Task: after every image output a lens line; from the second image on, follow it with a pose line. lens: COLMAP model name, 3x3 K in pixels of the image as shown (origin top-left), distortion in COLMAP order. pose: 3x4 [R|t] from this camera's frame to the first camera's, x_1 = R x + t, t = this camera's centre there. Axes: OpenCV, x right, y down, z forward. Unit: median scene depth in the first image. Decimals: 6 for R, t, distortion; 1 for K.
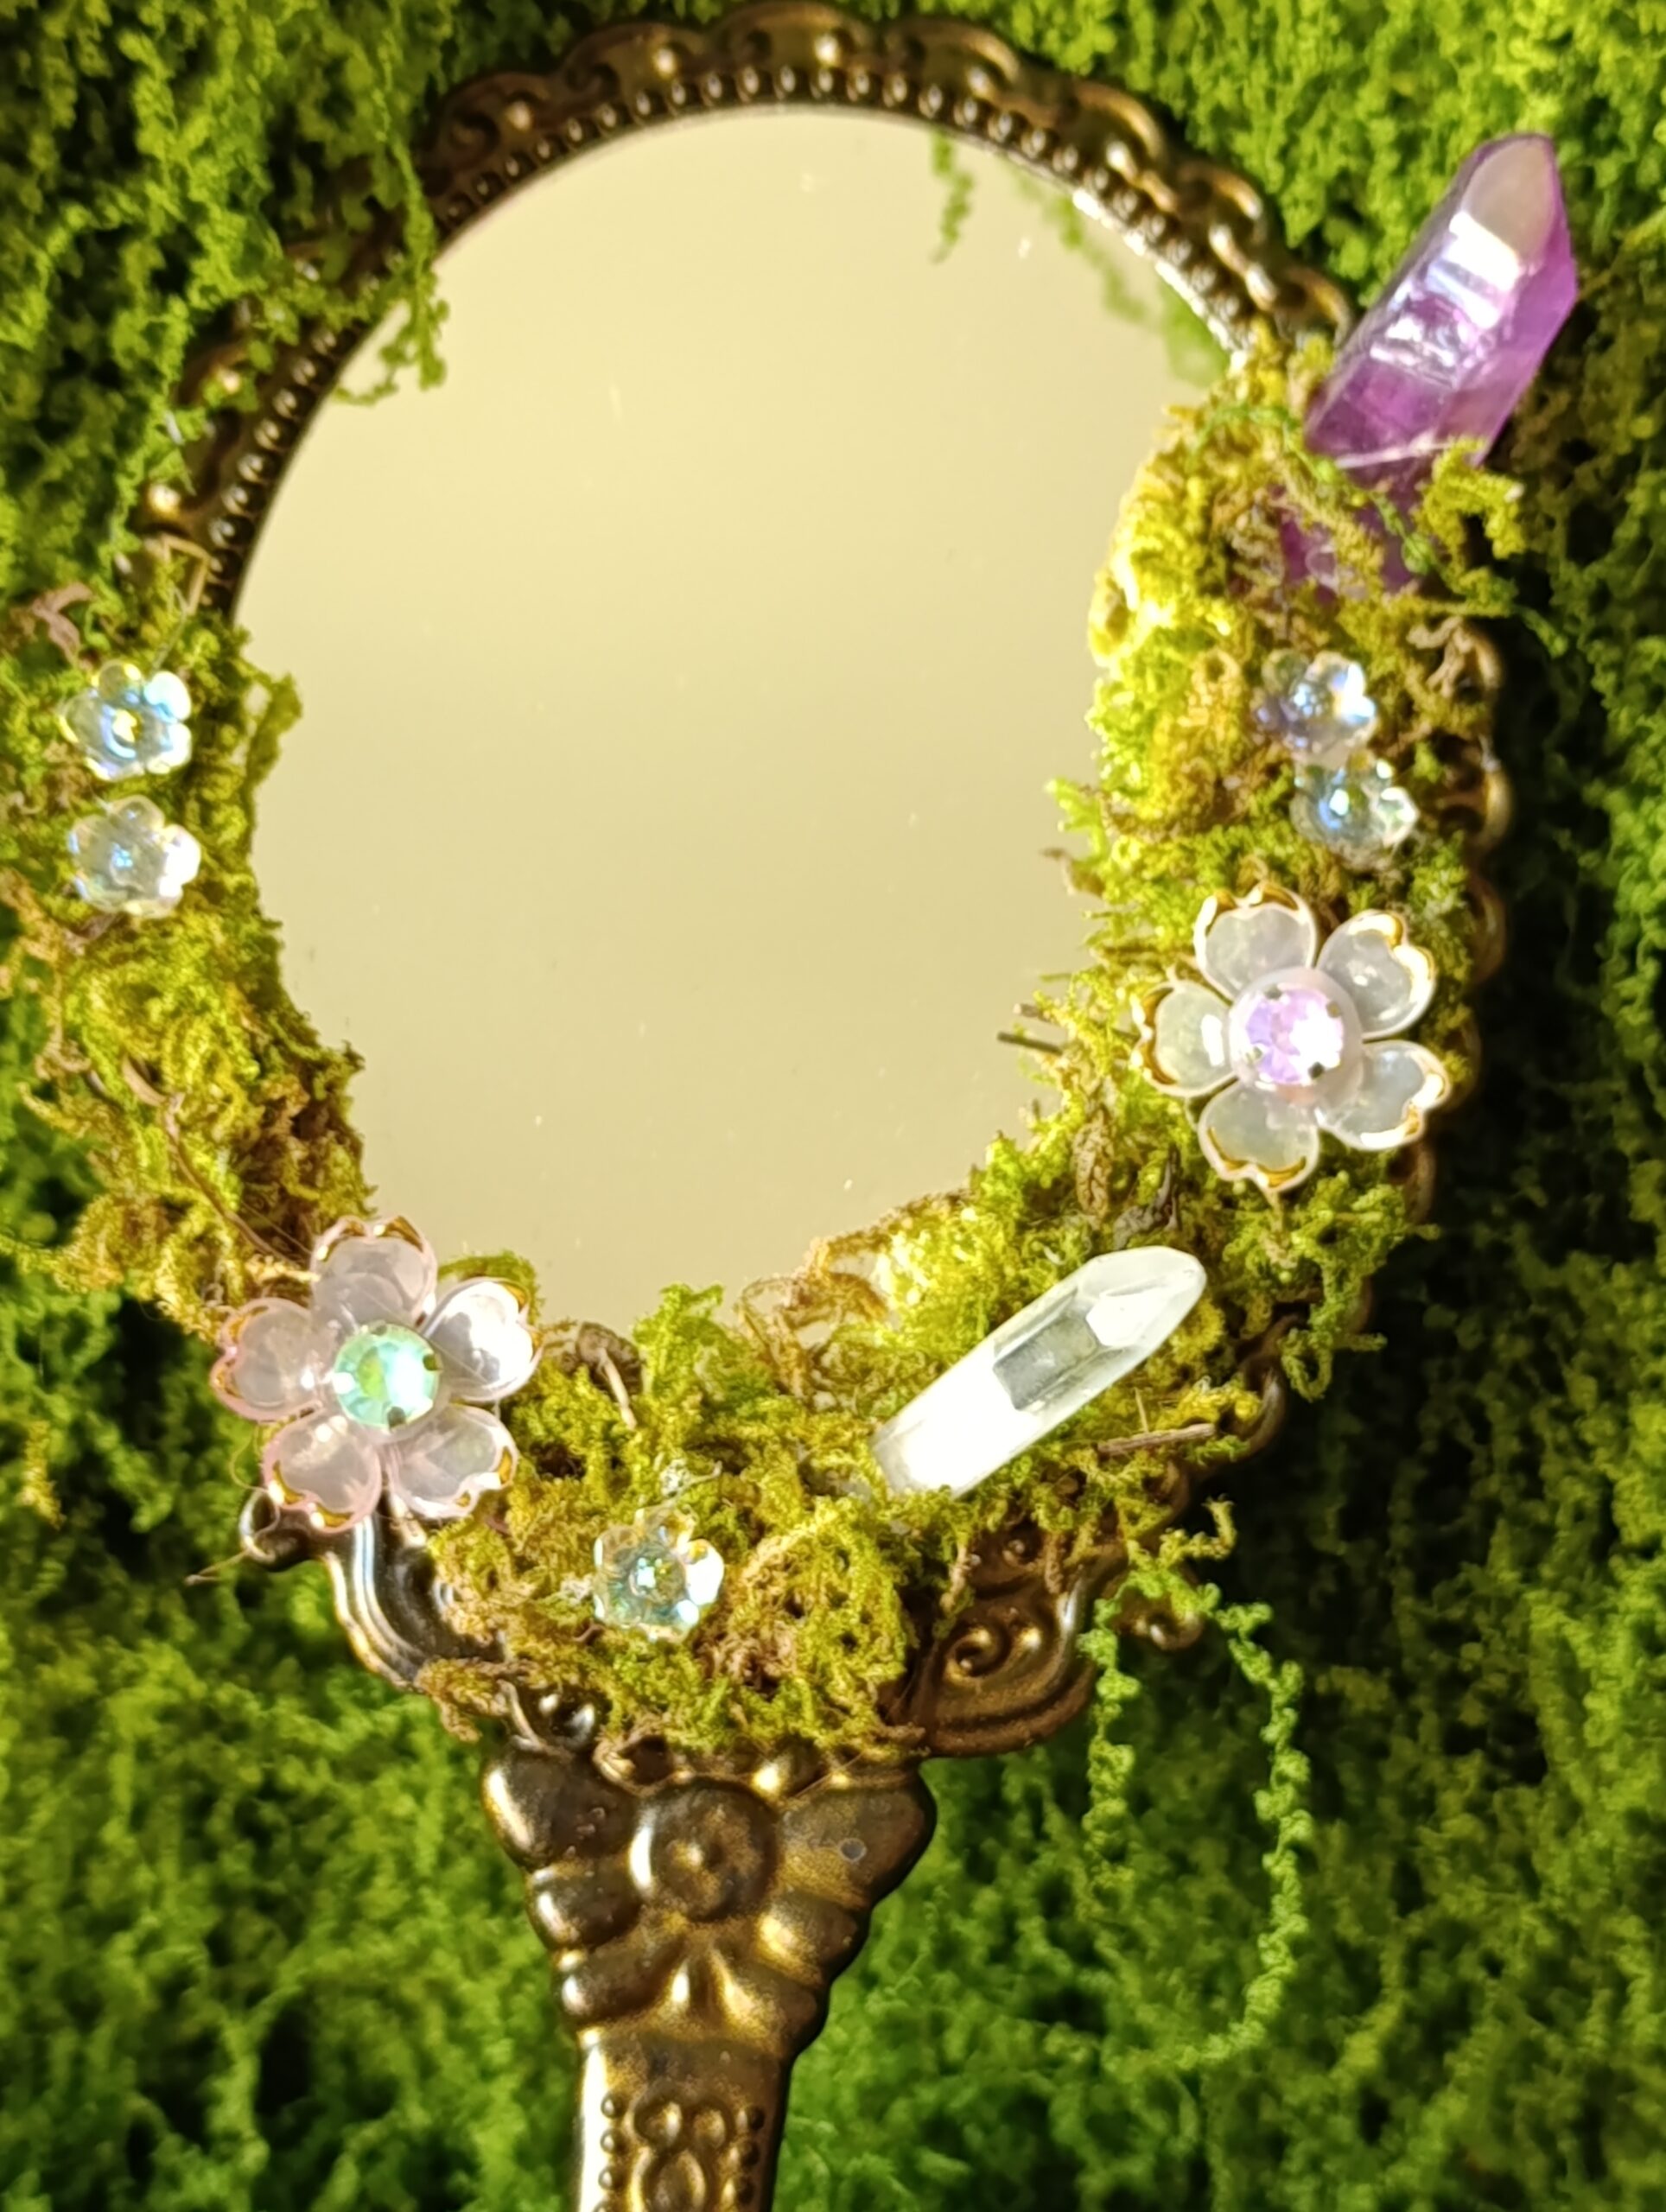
lens RADIAL K [[4075.1, 0, 858.5], [0, 4075.1, 1126.7], [0, 0, 1]] dist [0.209642, -1.267370]
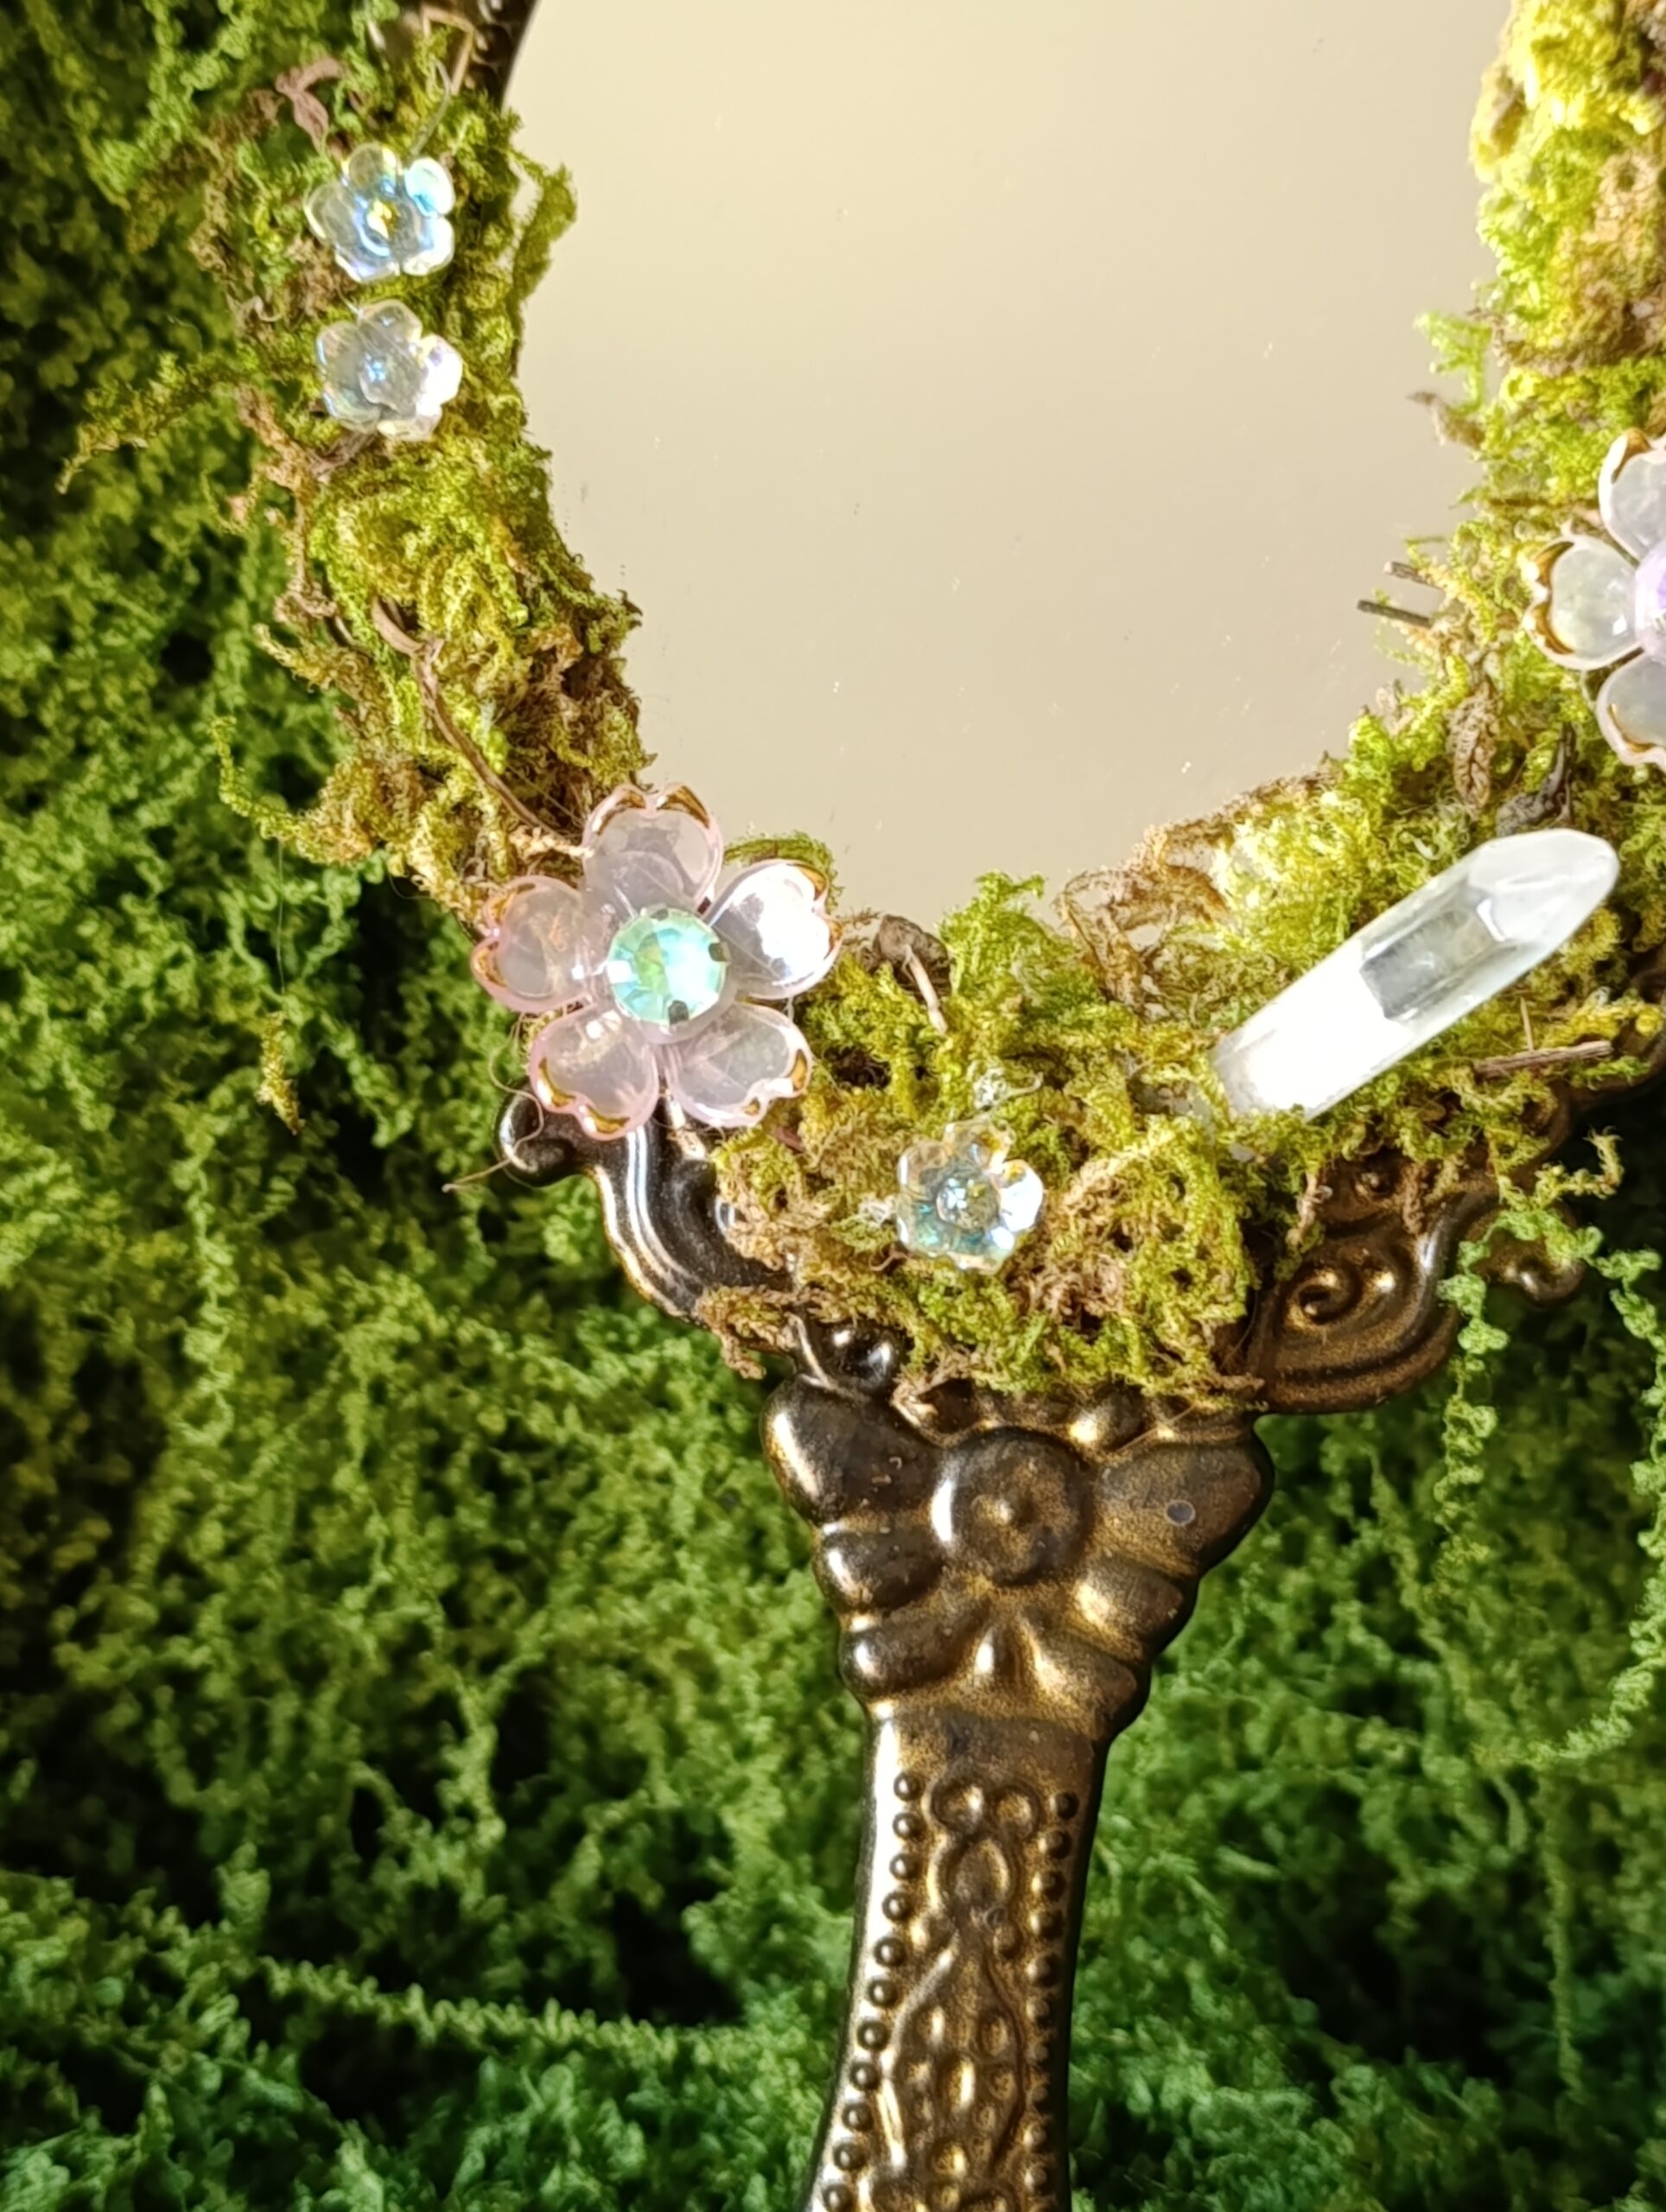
lens RADIAL K [[4115.6, 0, 859.1], [0, 4115.6, 1115.0], [0, 0, 1]] dist [0.222491, -1.382101]
pose [[0.998791, 0.022865, -0.043526, -0.033098], [-0.019919, 0.997559, 0.066934, 0.031368], [0.044950, -0.065986, 0.996808, 0.107103]]
